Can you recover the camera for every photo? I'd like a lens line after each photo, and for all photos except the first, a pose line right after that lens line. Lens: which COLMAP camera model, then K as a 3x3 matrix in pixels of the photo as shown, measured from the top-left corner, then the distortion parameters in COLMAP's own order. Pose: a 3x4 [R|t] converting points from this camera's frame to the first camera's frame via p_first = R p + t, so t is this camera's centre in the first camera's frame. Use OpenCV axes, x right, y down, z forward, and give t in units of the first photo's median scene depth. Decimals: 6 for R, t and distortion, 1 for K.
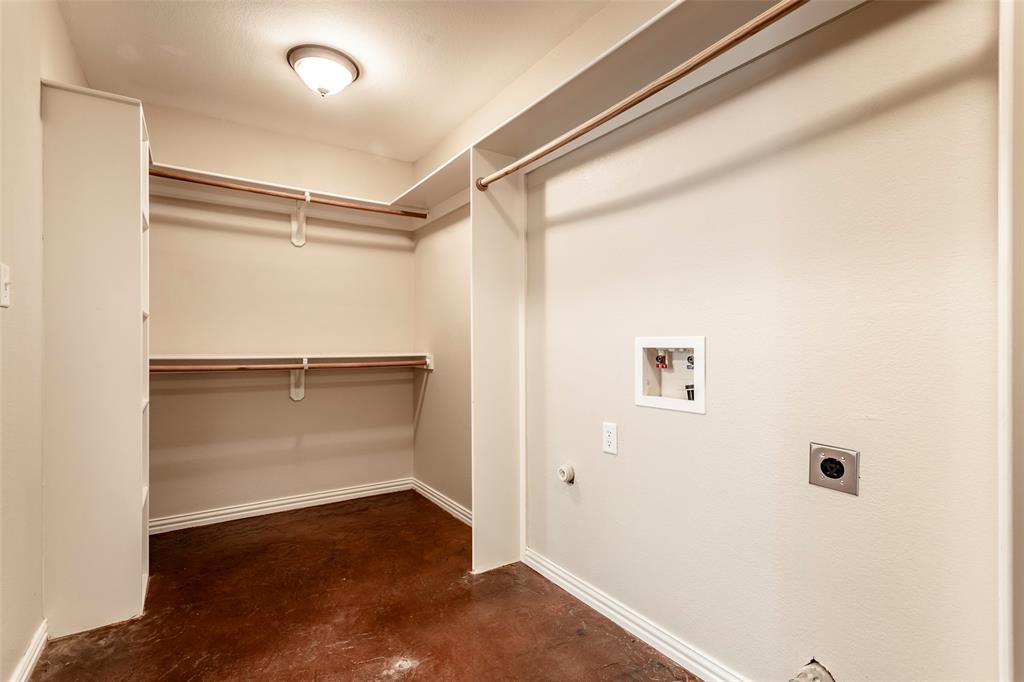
lens RADIAL K [[486.5, 0, 514.3], [0, 486.5, 342.1], [0, 0, 1]] dist [-0.002724, 0.000820]
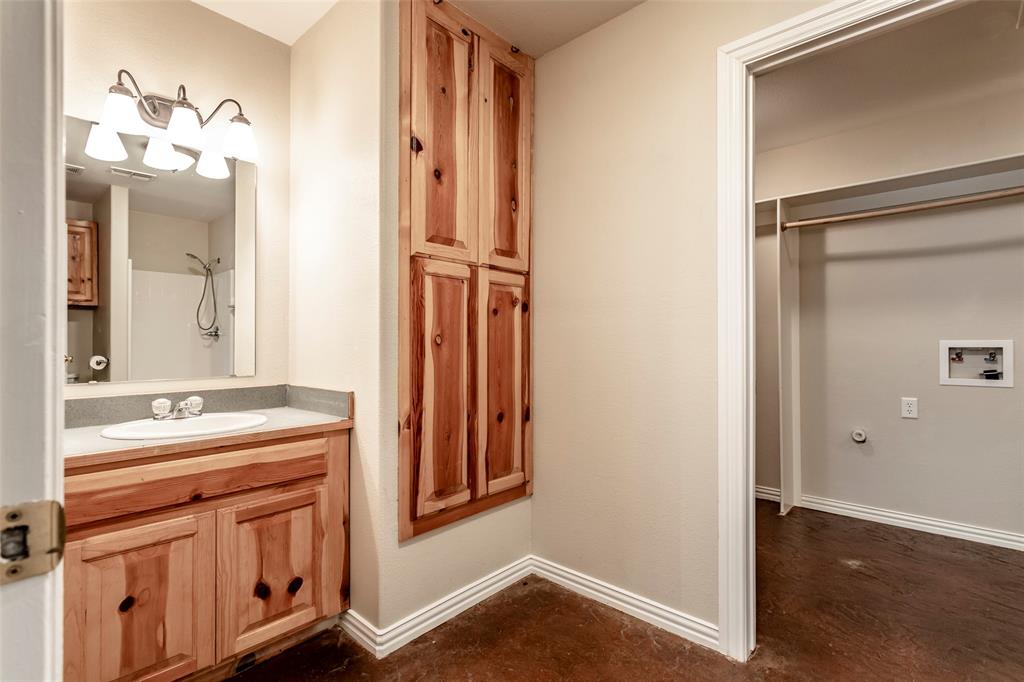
lens RADIAL K [[486.5, 0, 514.3], [0, 486.5, 342.1], [0, 0, 1]] dist [-0.002724, 0.000820]
pose [[0.976531, 0.011630, 0.215063, -1.431422], [-0.007391, 0.999762, -0.020505, 0.036559], [-0.215251, 0.018434, 0.976385, -0.224236]]
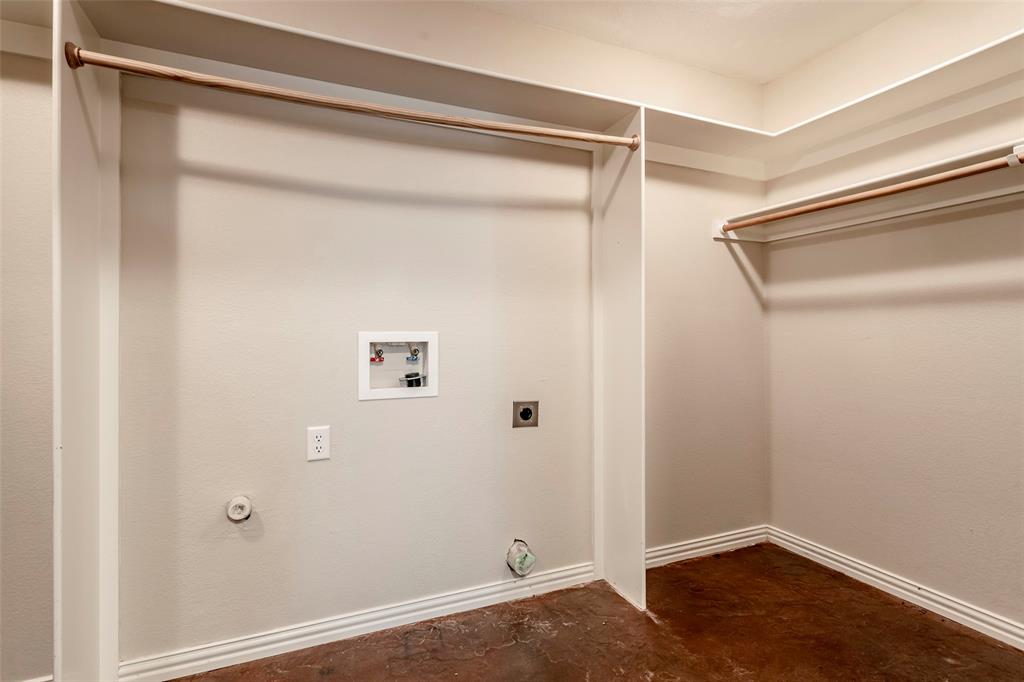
lens RADIAL K [[486.5, 0, 514.3], [0, 486.5, 342.1], [0, 0, 1]] dist [-0.002724, 0.000820]
pose [[0.188581, 0.008894, 0.982017, -0.673427], [0.008921, 0.999902, -0.010770, 0.025061], [-0.982017, 0.010791, 0.188483, 0.510654]]
